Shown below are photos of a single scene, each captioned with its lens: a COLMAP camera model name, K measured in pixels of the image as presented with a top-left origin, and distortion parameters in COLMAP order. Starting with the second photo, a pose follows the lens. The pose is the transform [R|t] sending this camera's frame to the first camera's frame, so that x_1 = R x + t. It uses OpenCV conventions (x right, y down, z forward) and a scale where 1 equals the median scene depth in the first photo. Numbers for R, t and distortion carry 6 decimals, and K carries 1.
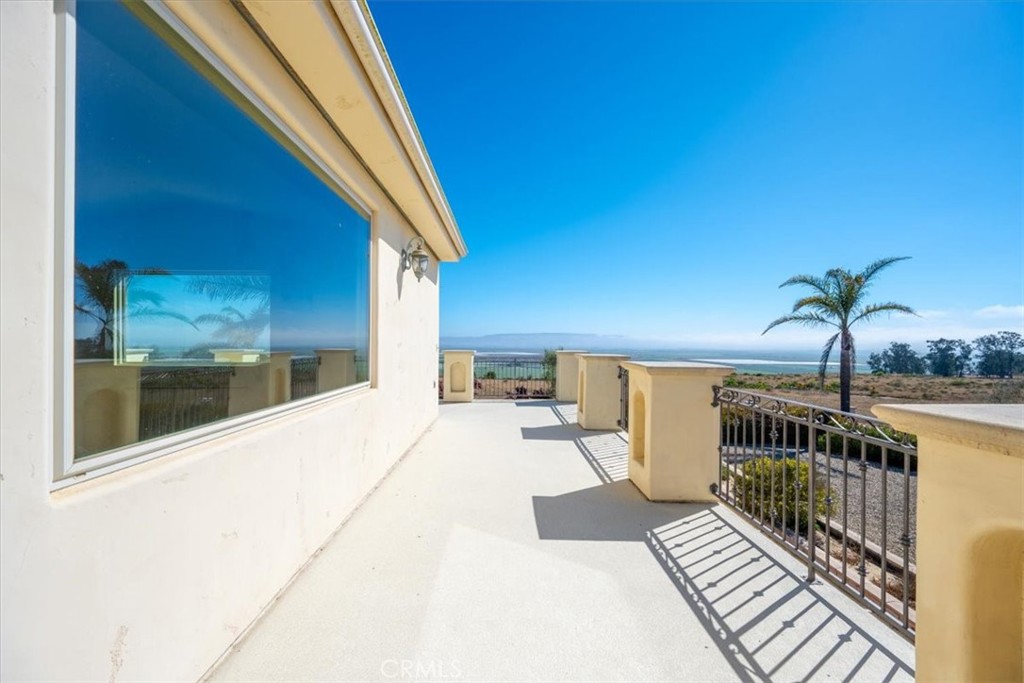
lens RADIAL K [[446.6, 0, 506.1], [0, 446.6, 341.5], [0, 0, 1]] dist [-0.000877, 0.000120]
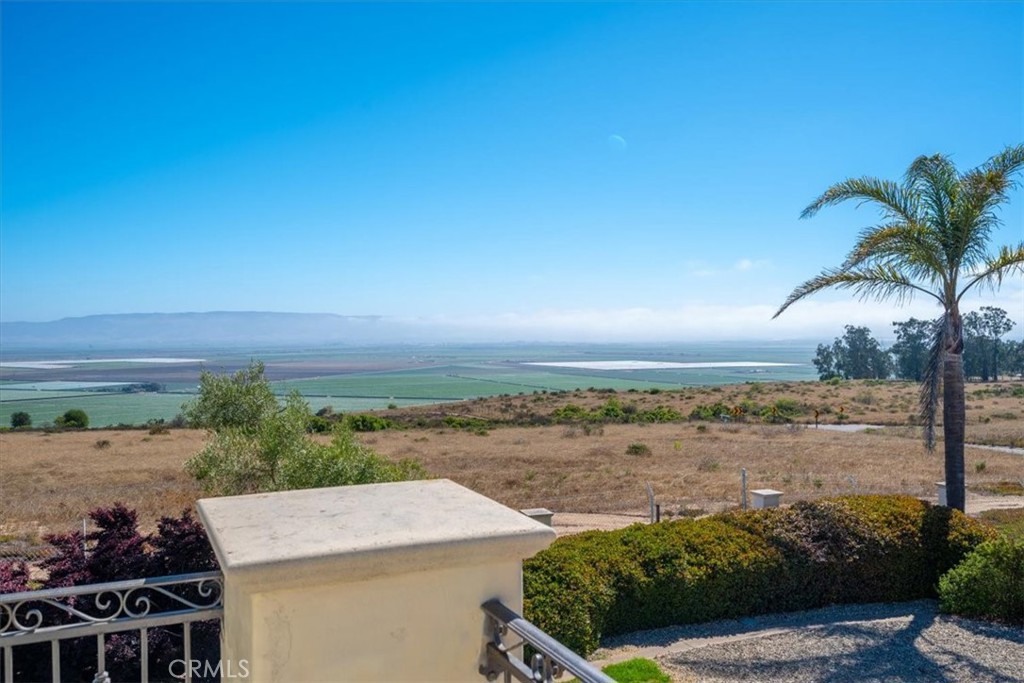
lens RADIAL K [[872.7, 0, 508.6], [0, 872.7, 340.6], [0, 0, 1]] dist [-0.002905, -0.005757]
pose [[0.919470, -0.017039, 0.392791, 0.016521], [0.010748, 0.999776, 0.018210, -0.004286], [-0.393013, -0.012522, 0.919448, 0.139823]]
